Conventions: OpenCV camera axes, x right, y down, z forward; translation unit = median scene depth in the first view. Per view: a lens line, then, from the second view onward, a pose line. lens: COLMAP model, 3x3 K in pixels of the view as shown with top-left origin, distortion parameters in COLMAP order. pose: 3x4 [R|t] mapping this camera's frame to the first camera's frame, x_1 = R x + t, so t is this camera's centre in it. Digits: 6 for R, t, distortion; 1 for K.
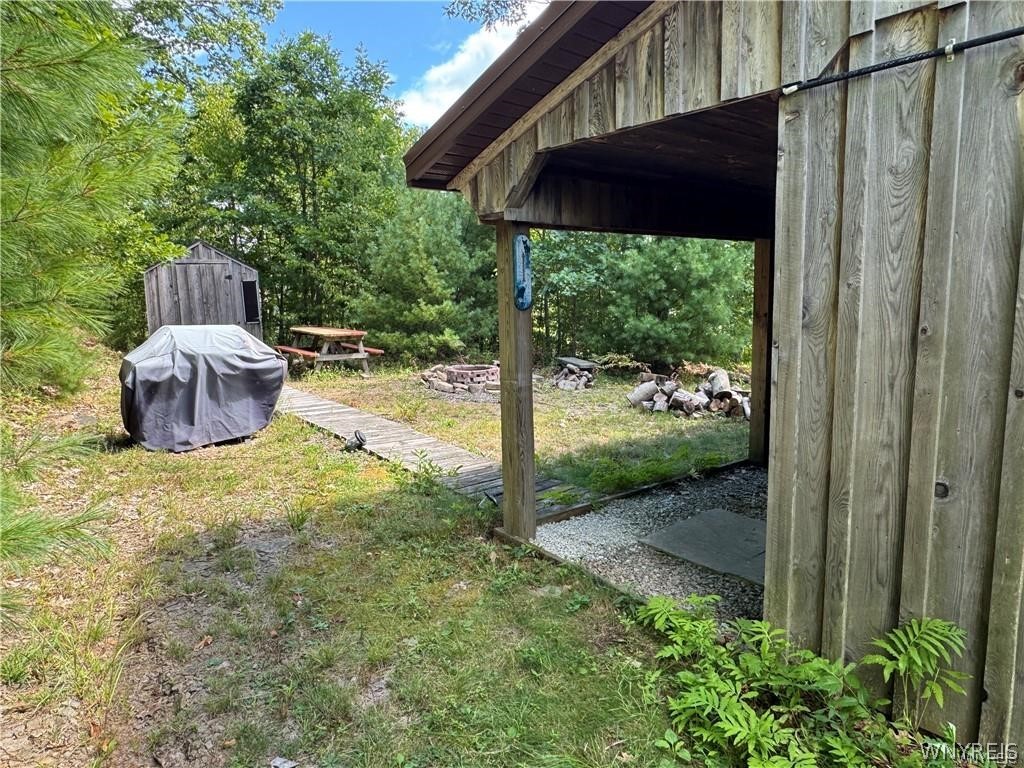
lens RADIAL K [[649.8, 0, 507.3], [0, 649.8, 381.3], [0, 0, 1]] dist [-0.005483, 0.003162]
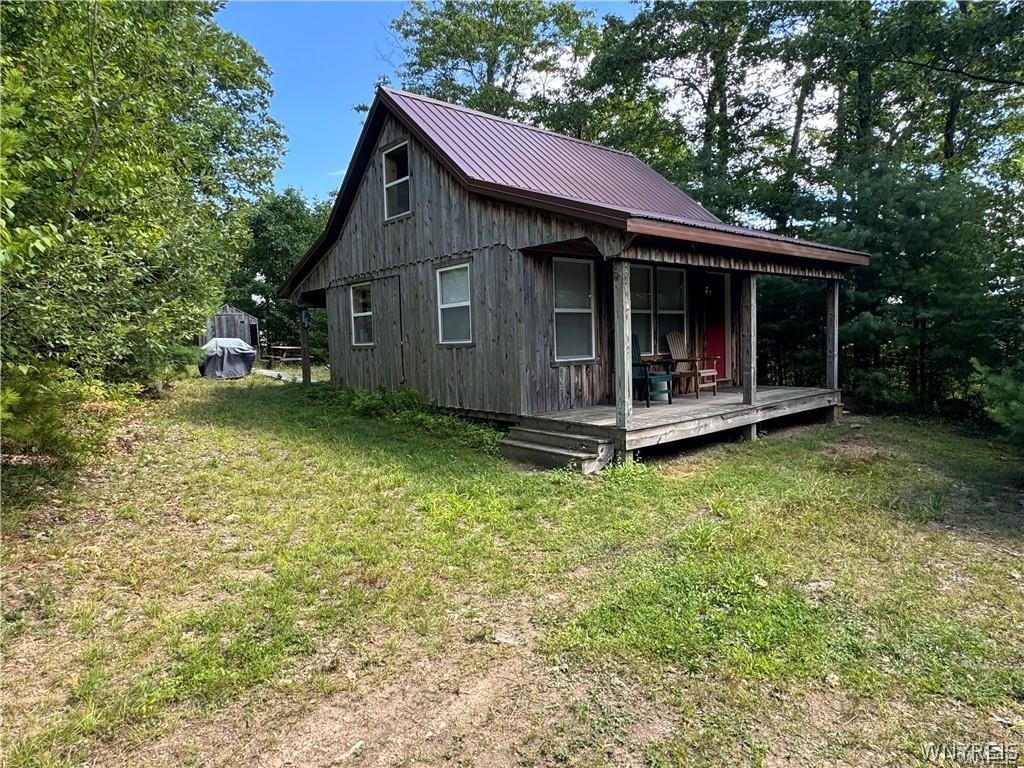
lens RADIAL K [[619.7, 0, 510.8], [0, 619.7, 379.2], [0, 0, 1]] dist [-0.000739, -0.000954]
pose [[0.999921, -0.005786, -0.011131, 0.396039], [0.005025, 0.997723, -0.067255, 0.139153], [0.011495, 0.067193, 0.997674, -0.828865]]
